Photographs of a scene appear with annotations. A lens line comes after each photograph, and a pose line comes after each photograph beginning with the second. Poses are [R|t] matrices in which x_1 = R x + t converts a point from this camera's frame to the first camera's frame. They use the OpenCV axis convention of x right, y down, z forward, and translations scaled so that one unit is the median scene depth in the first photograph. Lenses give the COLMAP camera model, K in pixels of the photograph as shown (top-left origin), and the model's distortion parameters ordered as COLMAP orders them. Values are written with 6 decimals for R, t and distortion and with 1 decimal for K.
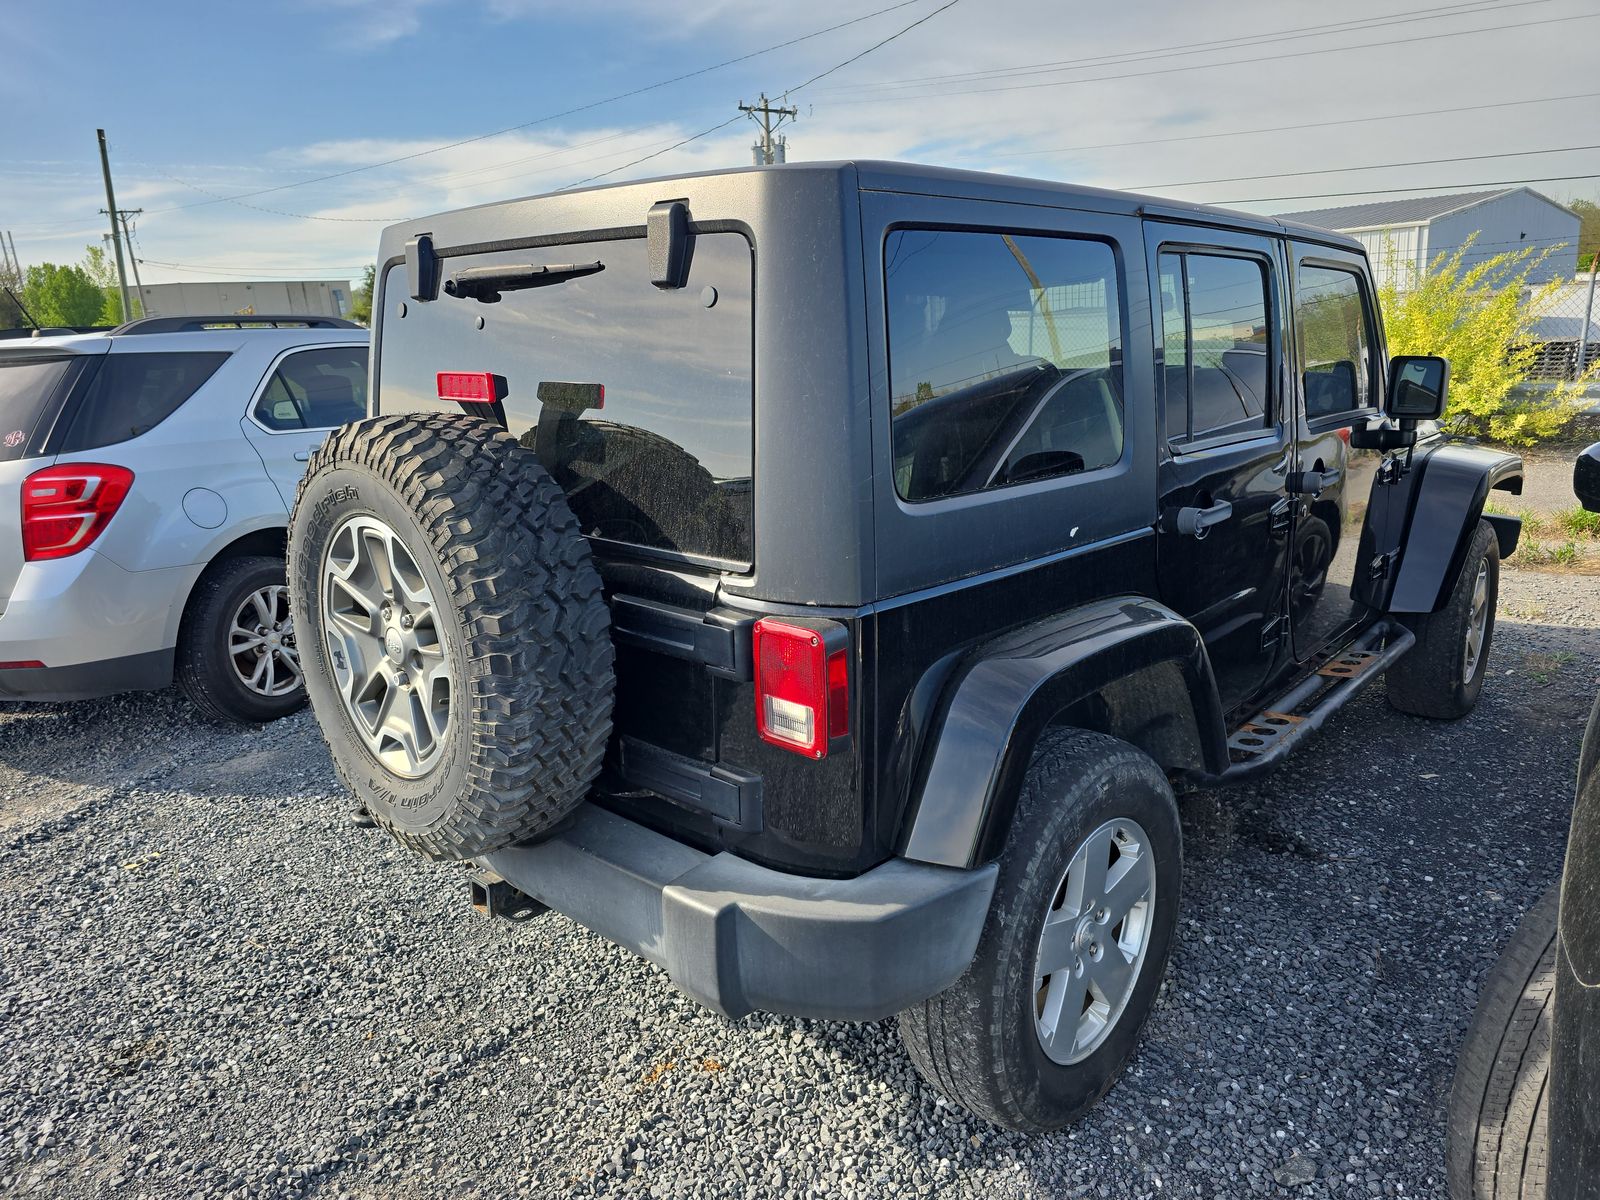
lens RADIAL K [[1104.3, 0, 791.2], [0, 1104.3, 581.8], [0, 0, 1]] dist [0.050622, -0.046290]
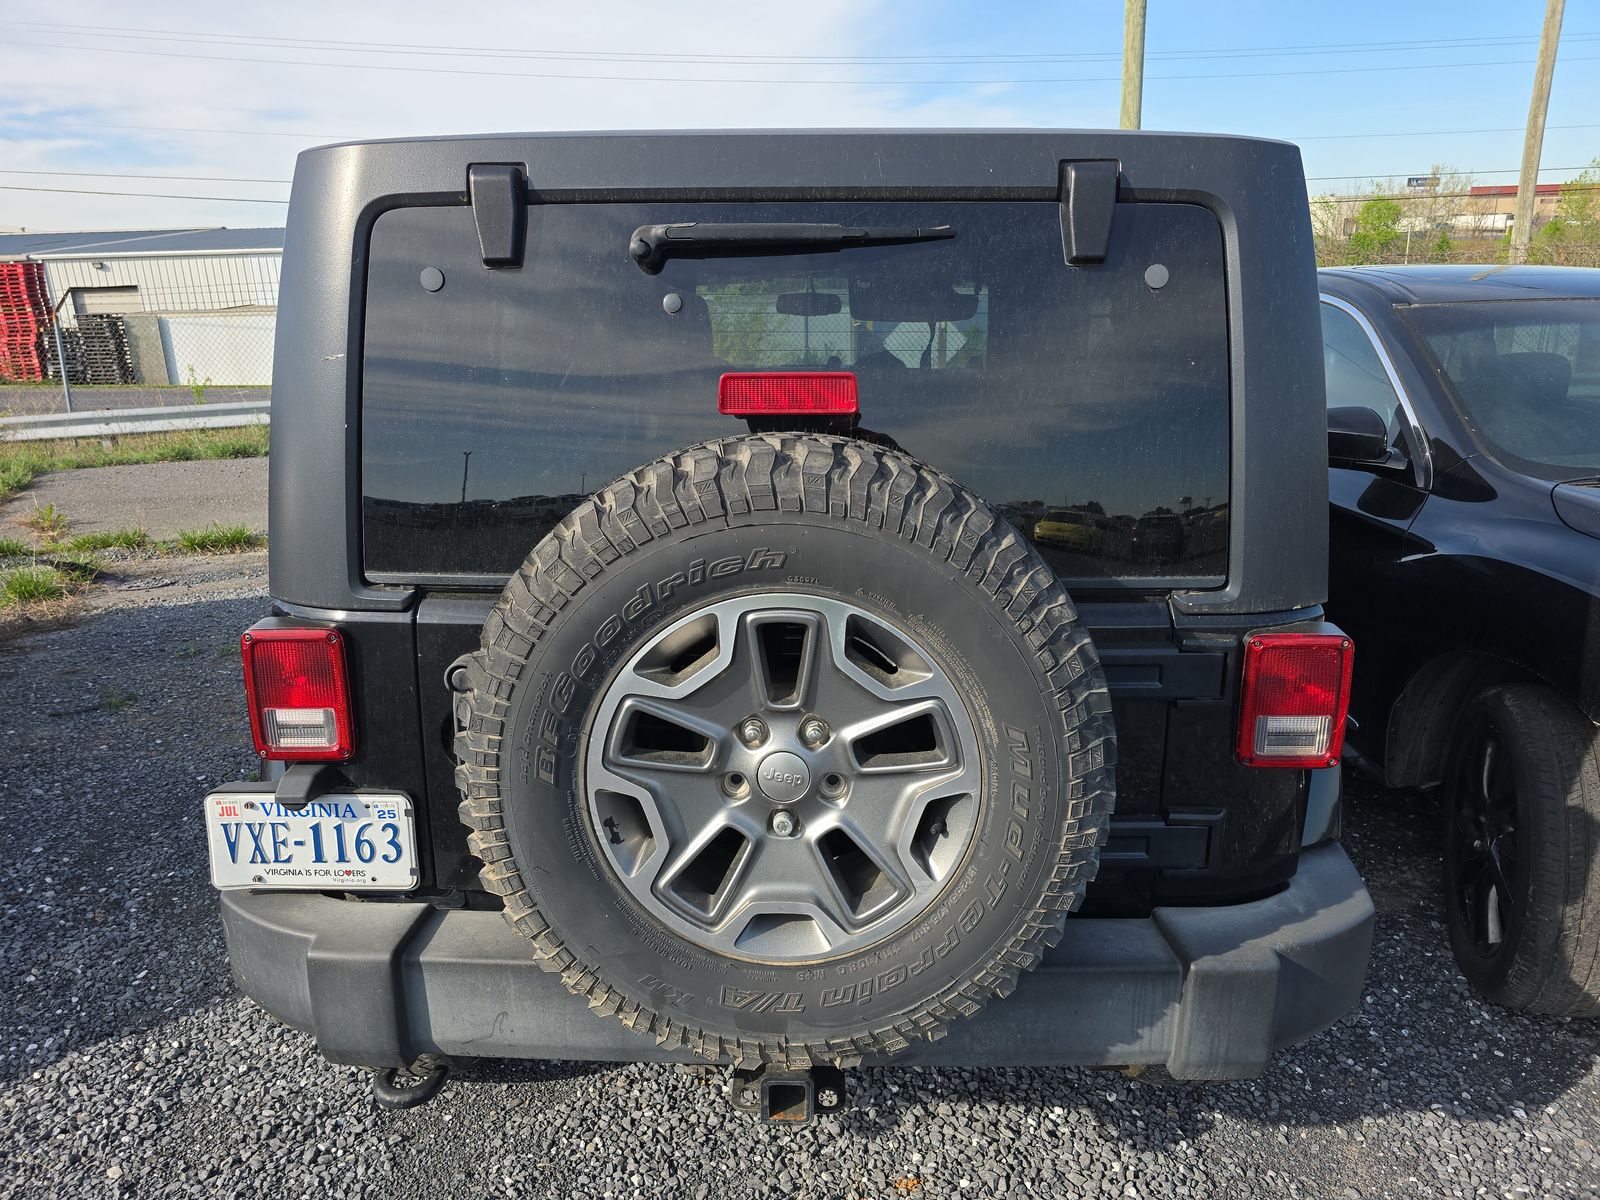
lens RADIAL K [[1089.8, 0, 785.4], [0, 1089.8, 593.4], [0, 0, 1]] dist [0.034902, -0.031552]
pose [[0.739144, -0.144604, 0.657842, -0.886073], [0.144357, 0.987997, 0.054980, -0.102809], [-0.657896, 0.054326, 0.751147, 0.568273]]
